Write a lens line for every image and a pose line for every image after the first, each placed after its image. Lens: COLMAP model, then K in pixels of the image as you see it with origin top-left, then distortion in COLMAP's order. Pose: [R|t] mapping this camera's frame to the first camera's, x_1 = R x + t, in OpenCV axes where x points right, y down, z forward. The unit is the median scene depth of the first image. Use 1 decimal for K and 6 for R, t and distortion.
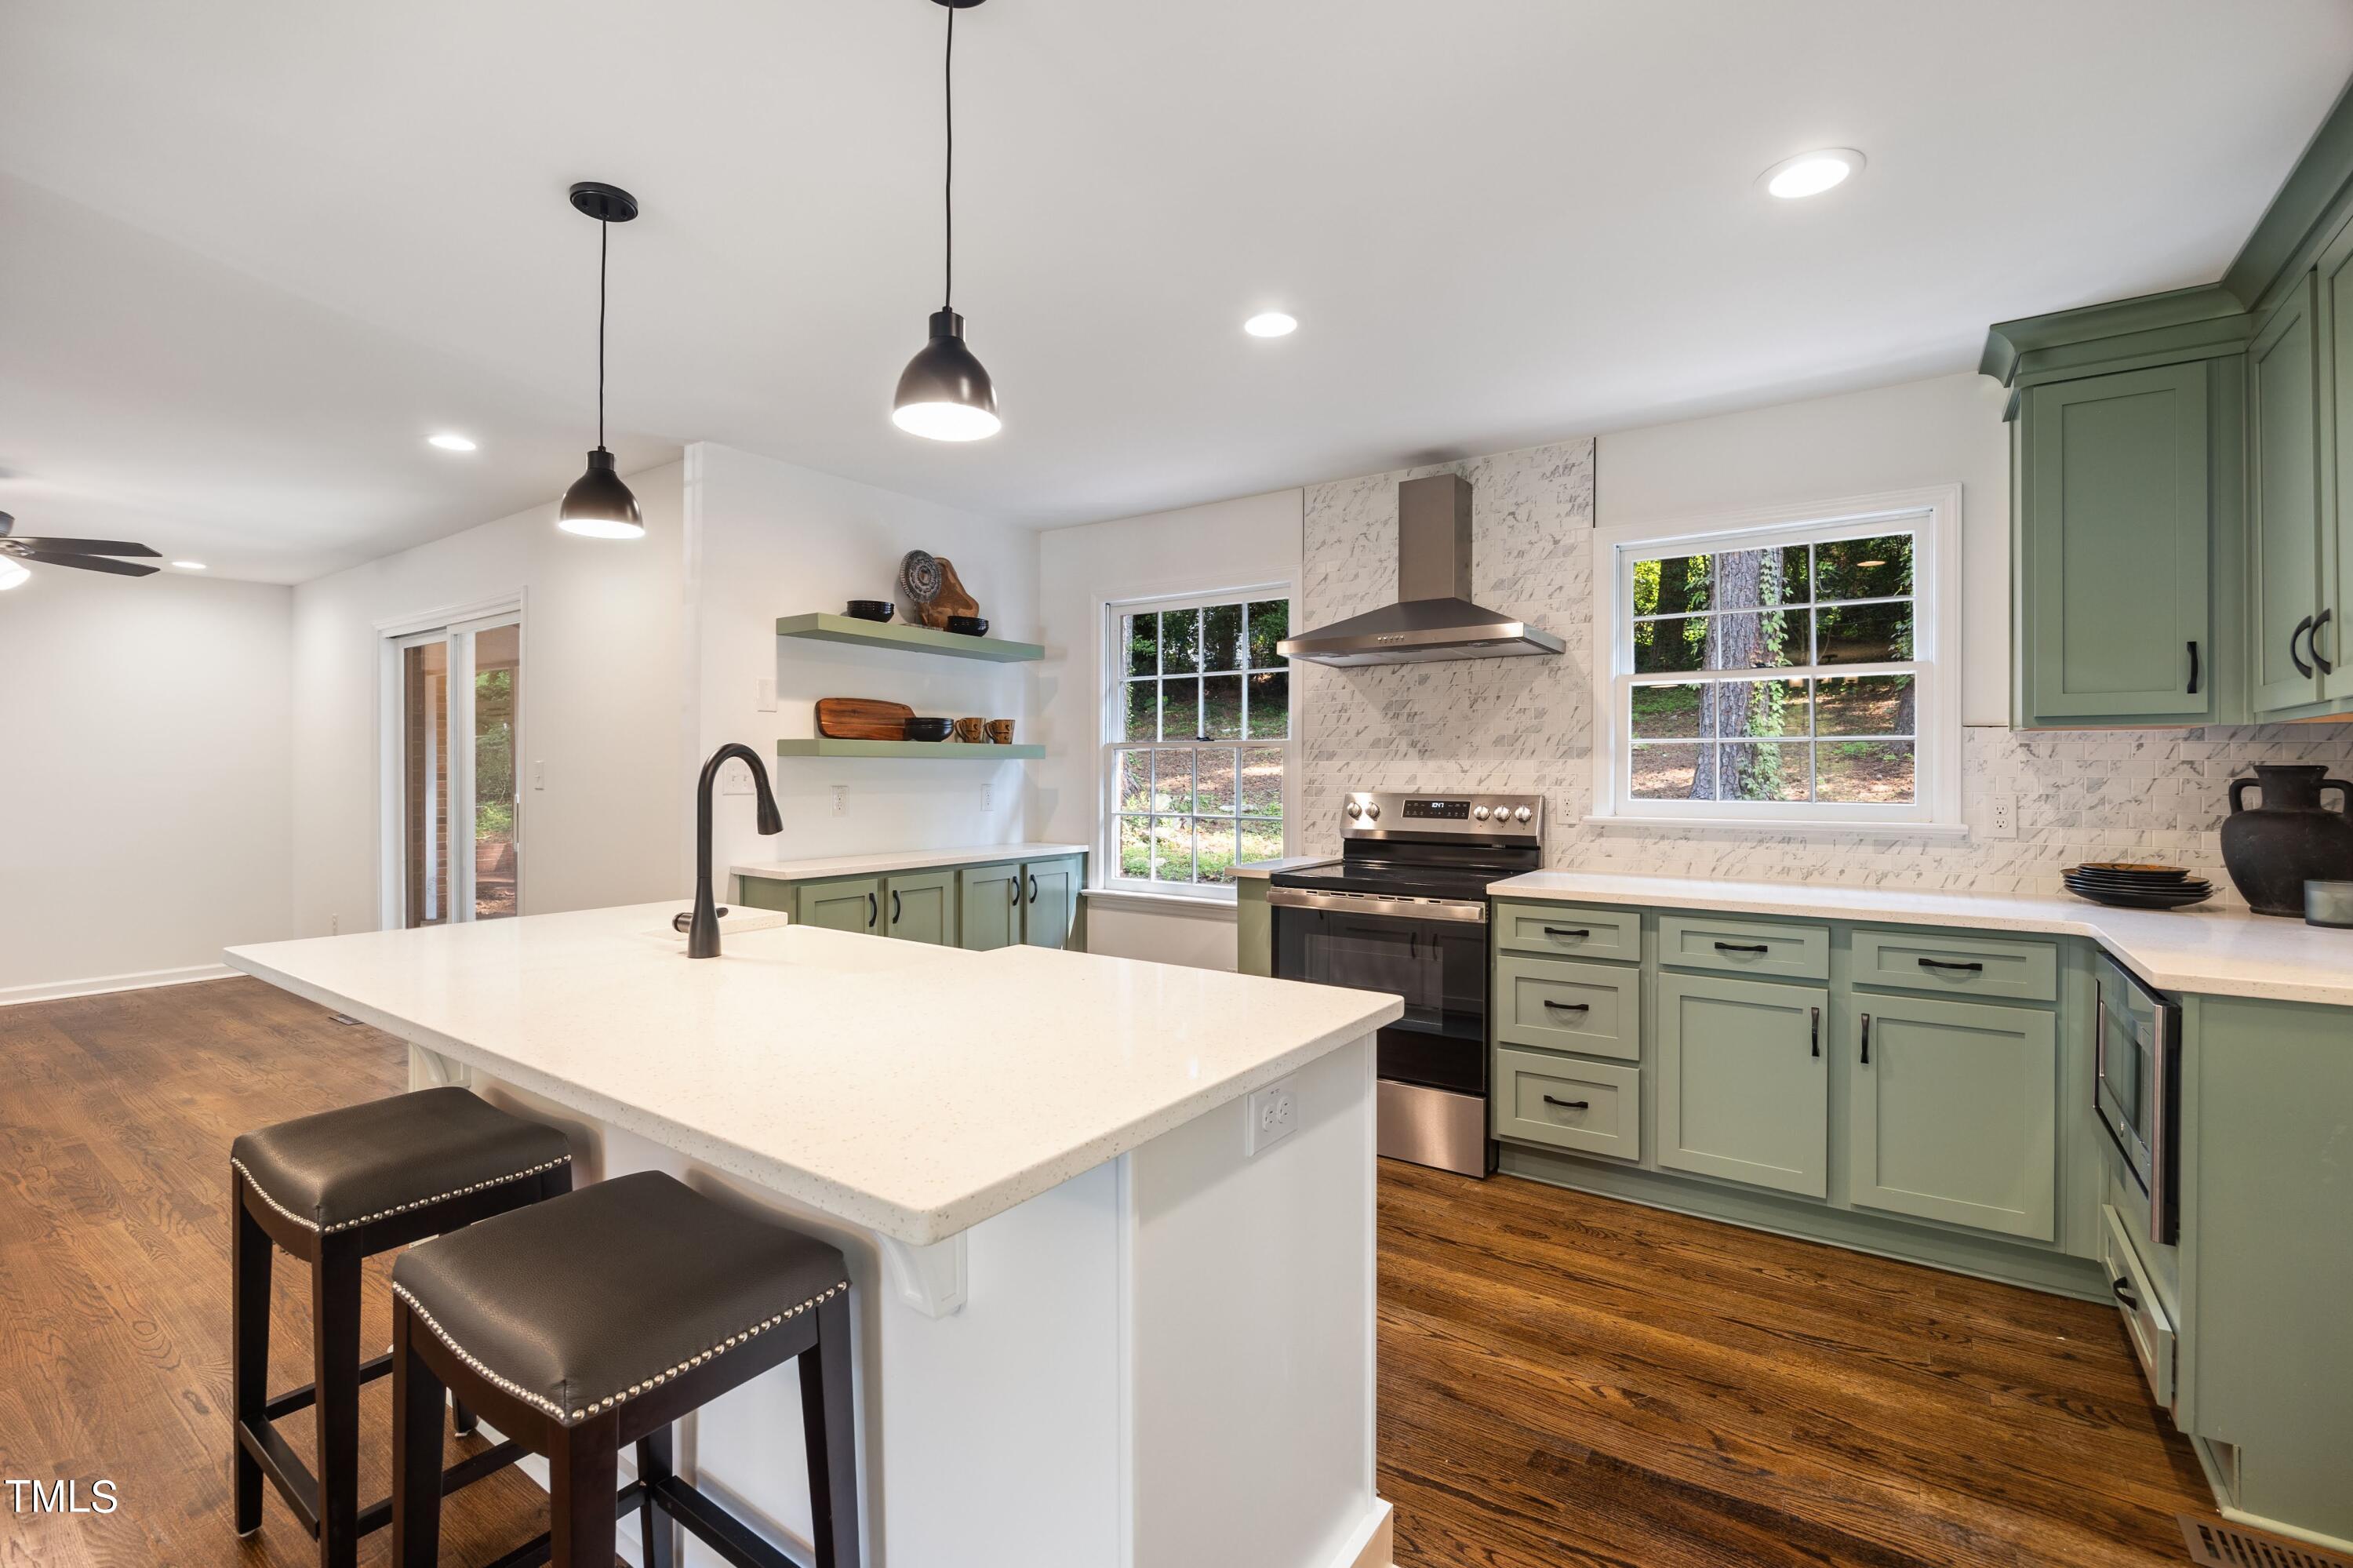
lens RADIAL K [[1028.6, 0, 1178.3], [0, 1028.6, 769.6], [0, 0, 1]] dist [-0.013941, -0.000245]
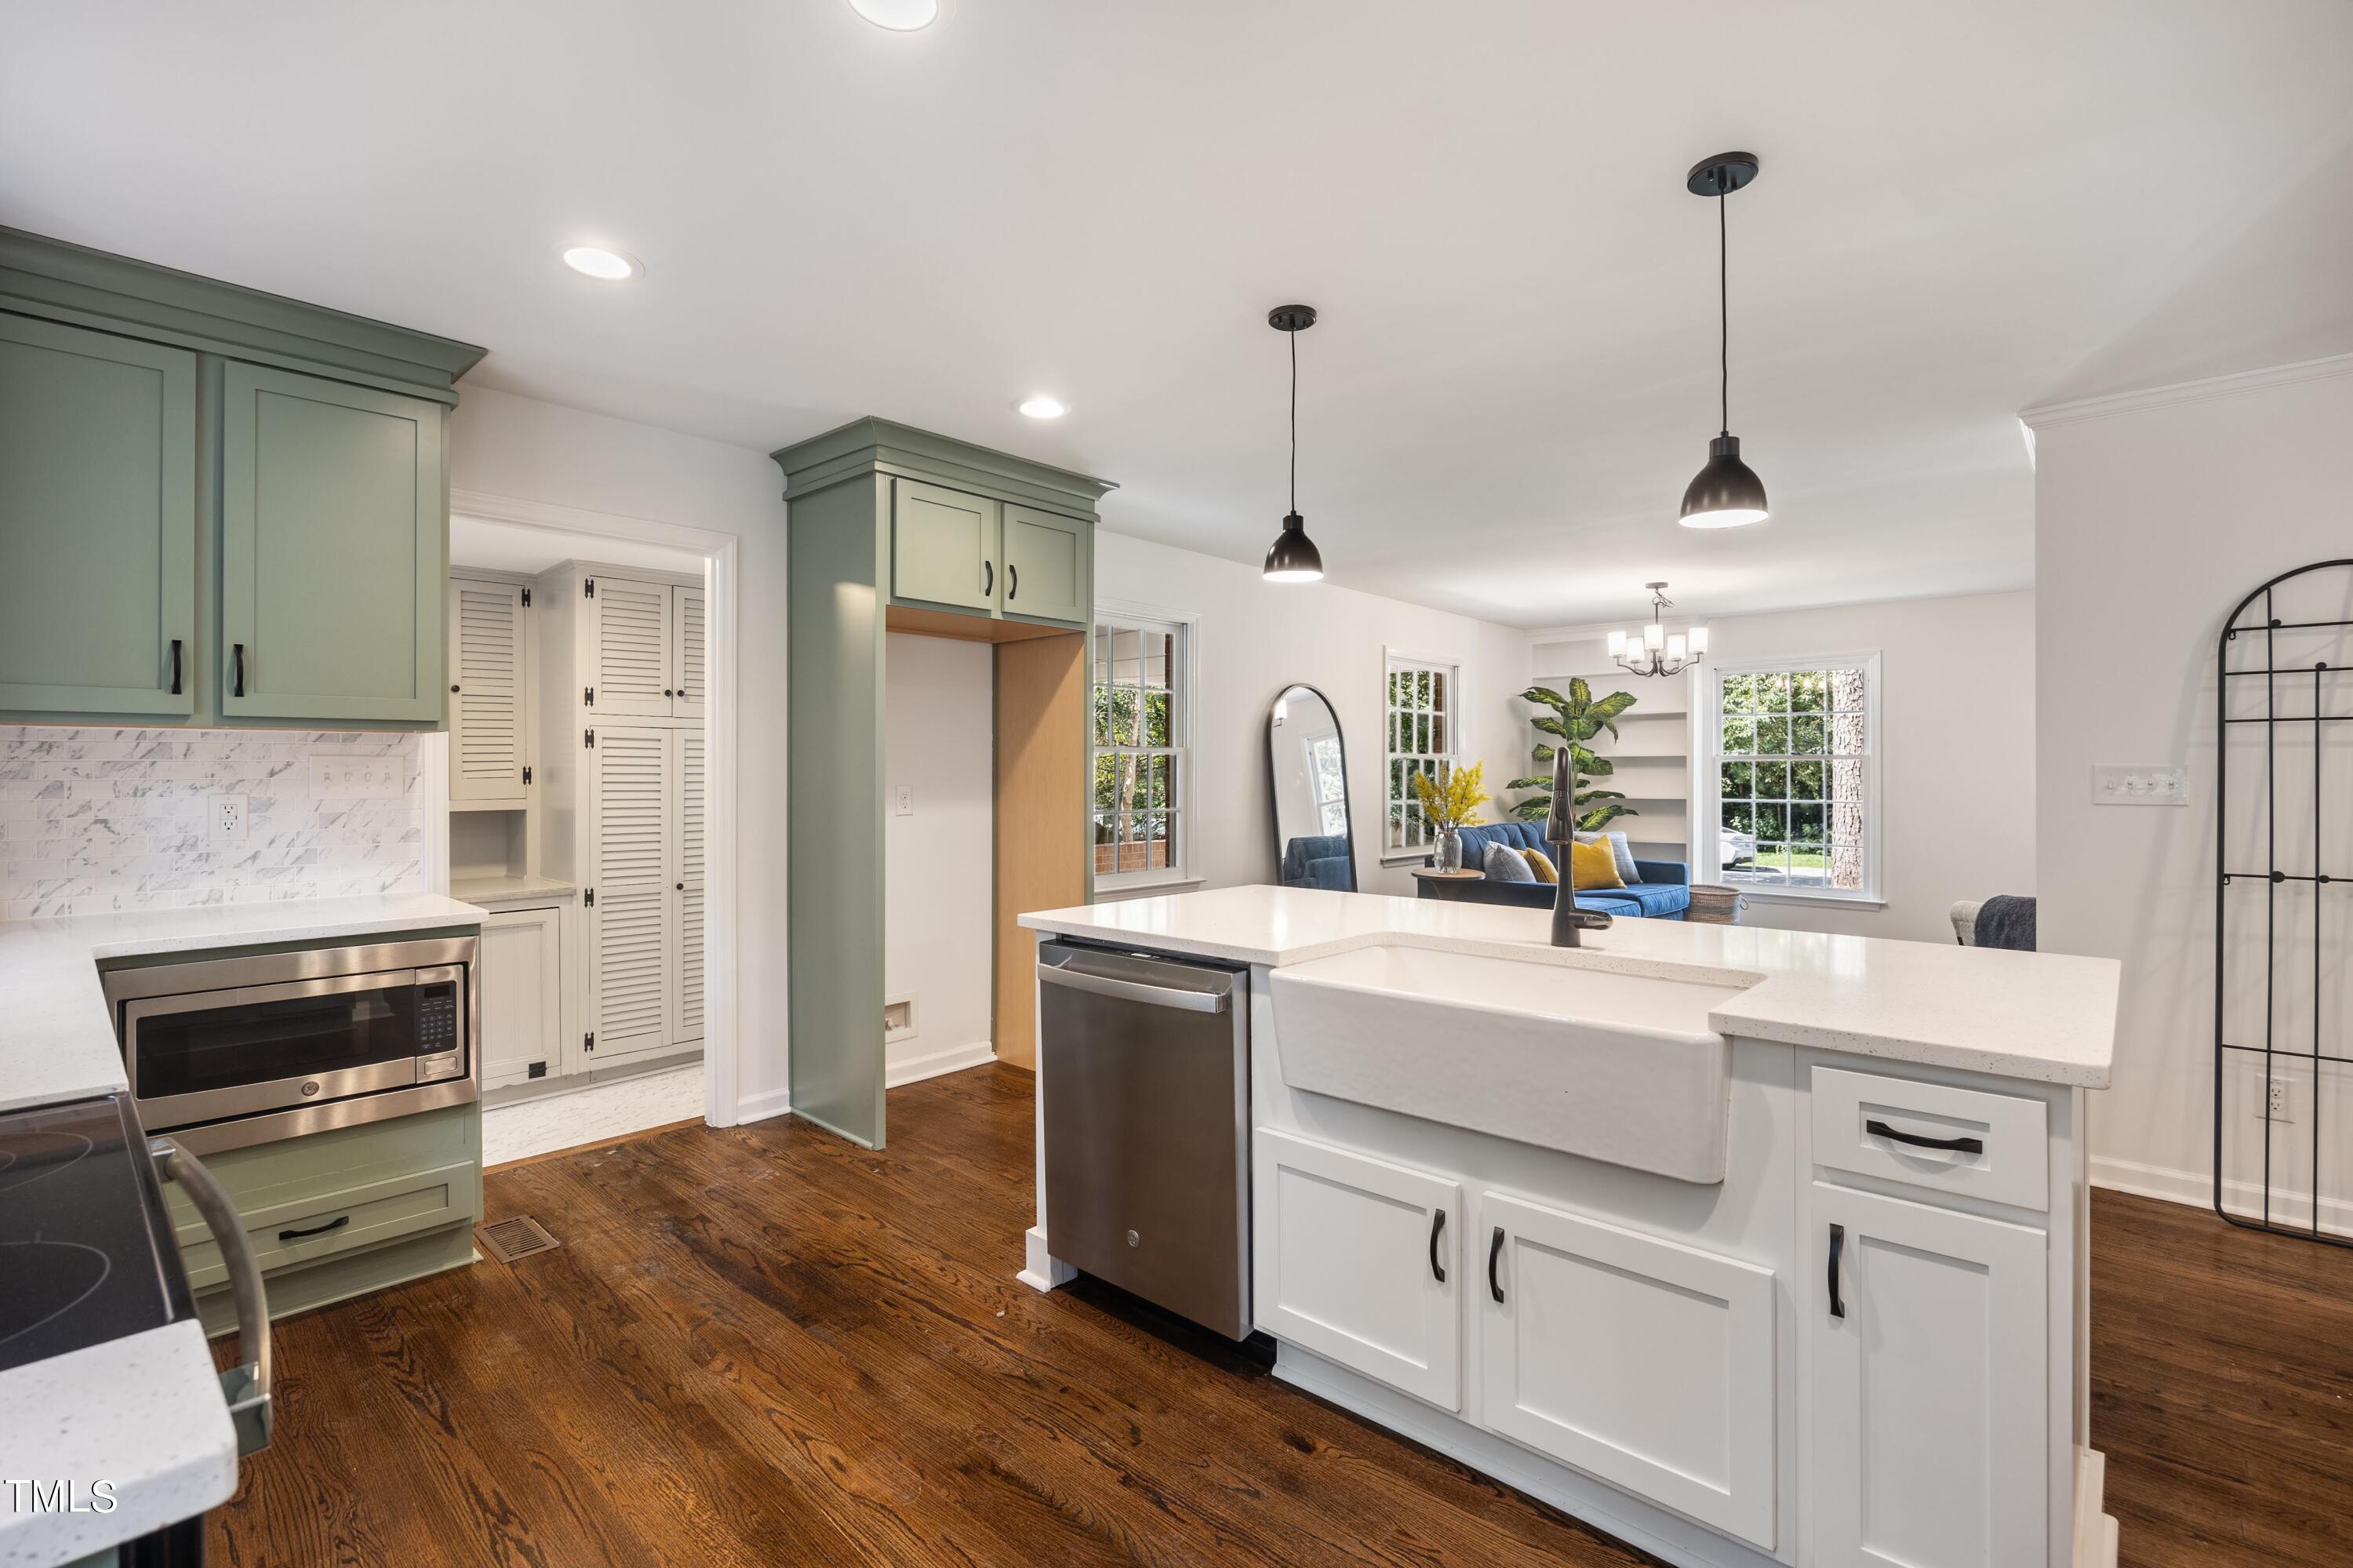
lens RADIAL K [[1062.6, 0, 1185.5], [0, 1062.6, 768.8], [0, 0, 1]] dist [-0.004140, -0.000516]
pose [[-0.991438, -0.004954, 0.130487, -0.117087], [-0.004708, 0.999987, 0.002194, -0.007588], [-0.130496, 0.001561, -0.991448, 1.207553]]
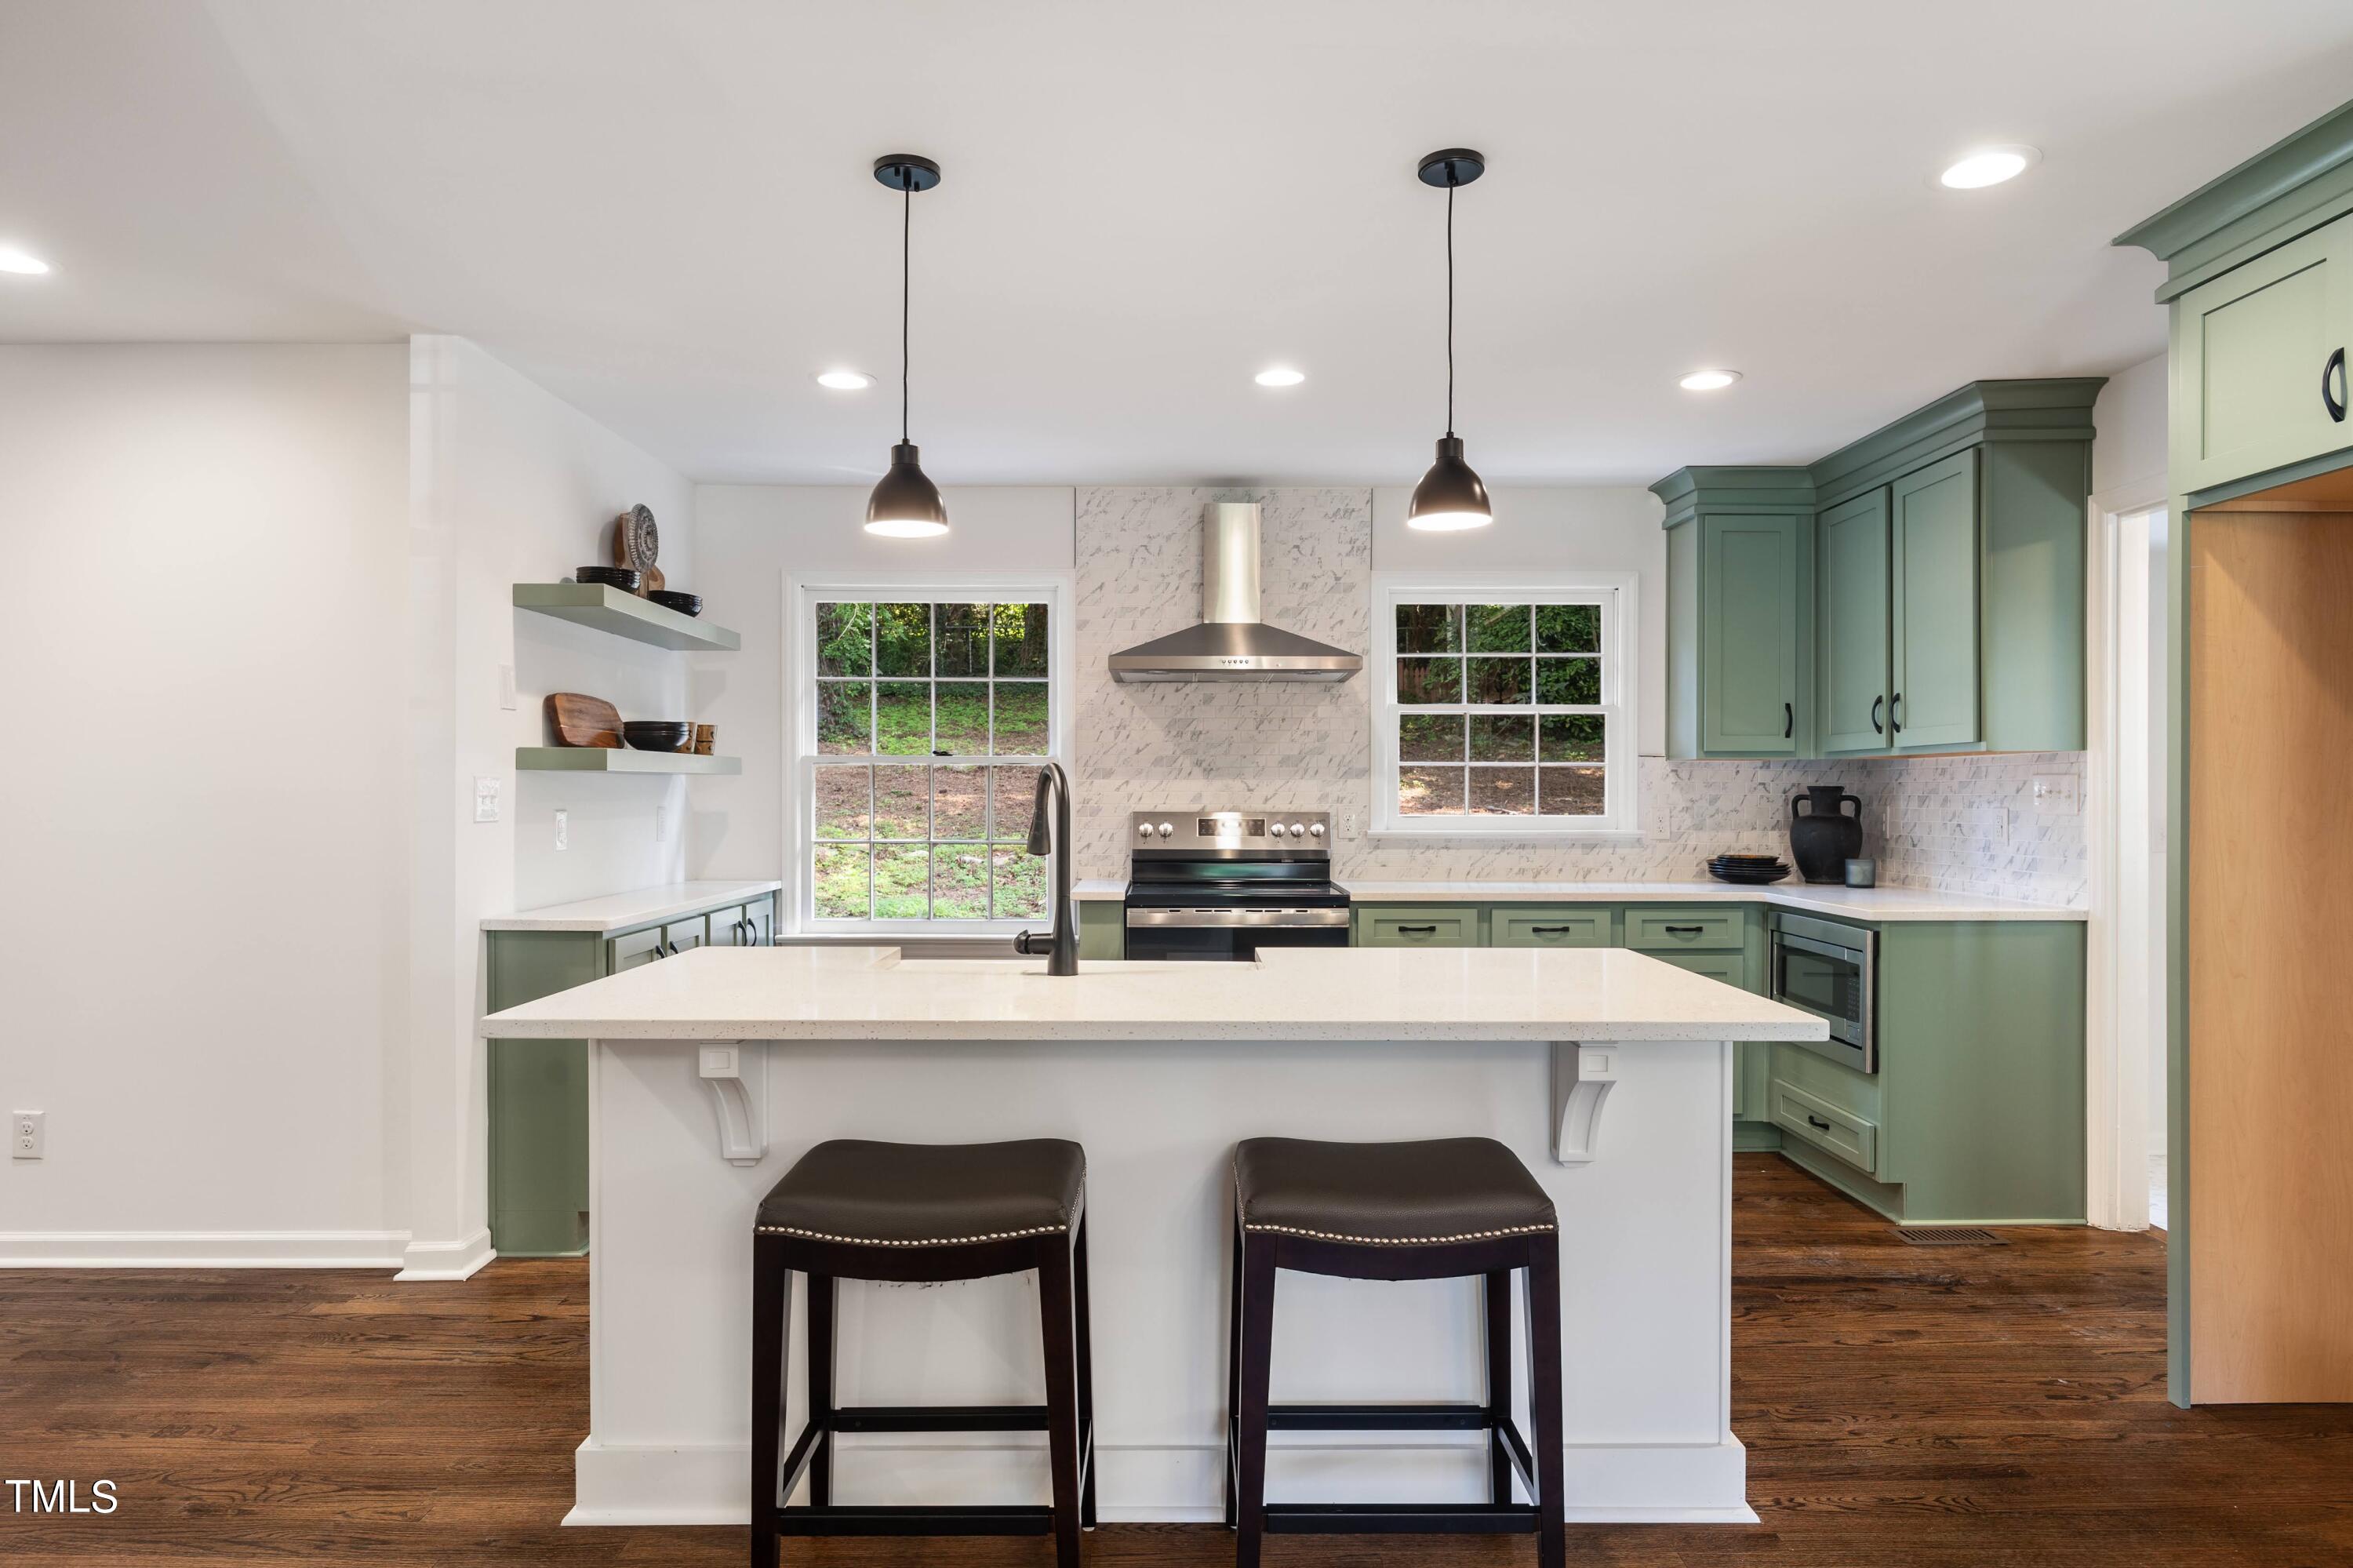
lens RADIAL K [[1369.6, 0, 1178.7], [0, 1369.6, 793.8], [0, 0, 1]] dist [-0.006651, 0.001018]
pose [[0.816527, -0.001817, 0.577305, -0.641368], [-0.000759, 0.999991, 0.004221, -0.000515], [-0.577307, -0.003884, 0.816518, -0.091781]]
